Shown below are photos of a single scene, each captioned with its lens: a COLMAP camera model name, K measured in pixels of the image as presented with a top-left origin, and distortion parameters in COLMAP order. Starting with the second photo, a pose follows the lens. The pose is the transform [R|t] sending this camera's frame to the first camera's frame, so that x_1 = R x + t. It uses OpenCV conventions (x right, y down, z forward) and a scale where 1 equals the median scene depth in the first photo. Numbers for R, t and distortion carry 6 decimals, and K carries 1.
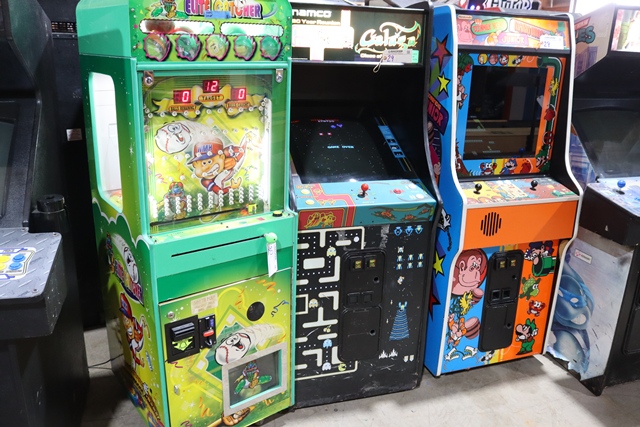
lens RADIAL K [[532.3, 0, 318.8], [0, 532.3, 212.7], [0, 0, 1]] dist [-0.146103, 0.110623]
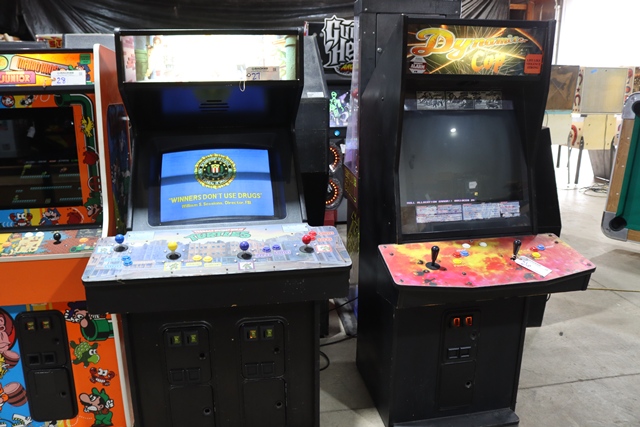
lens RADIAL K [[532.3, 0, 319.9], [0, 532.3, 213.9], [0, 0, 1]] dist [-0.146103, 0.110623]
pose [[0.993924, 0.002933, -0.110028, 0.932613], [-0.009149, 0.998387, -0.056030, -0.047785], [0.109686, 0.056696, 0.992348, 0.168396]]
